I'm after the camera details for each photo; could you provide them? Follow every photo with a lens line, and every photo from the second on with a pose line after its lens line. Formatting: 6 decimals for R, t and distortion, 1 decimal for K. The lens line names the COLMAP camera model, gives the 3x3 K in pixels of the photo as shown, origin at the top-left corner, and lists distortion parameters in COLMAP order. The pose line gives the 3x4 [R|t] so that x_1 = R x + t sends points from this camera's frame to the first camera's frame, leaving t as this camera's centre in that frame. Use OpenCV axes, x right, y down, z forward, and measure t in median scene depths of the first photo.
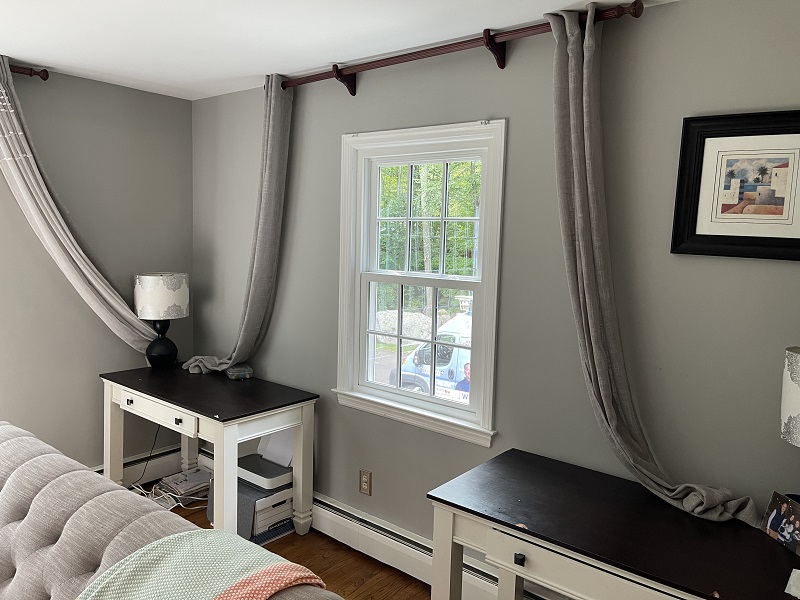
lens RADIAL K [[595.0, 0, 400.0], [0, 595.0, 300.0], [0, 0, 1]] dist [0.067092, -0.114397]
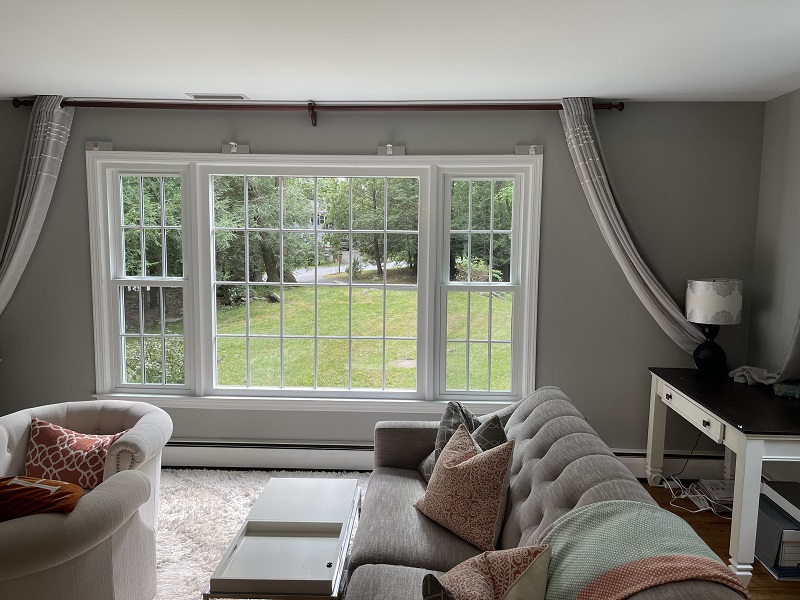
lens RADIAL K [[595.0, 0, 400.0], [0, 595.0, 300.0], [0, 0, 1]] dist [0.067092, -0.114397]
pose [[0.576682, 0.070409, -0.813929, 0.135422], [-0.079156, 0.996407, 0.030111, 0.003071], [0.813125, 0.047063, 0.580183, -0.023024]]
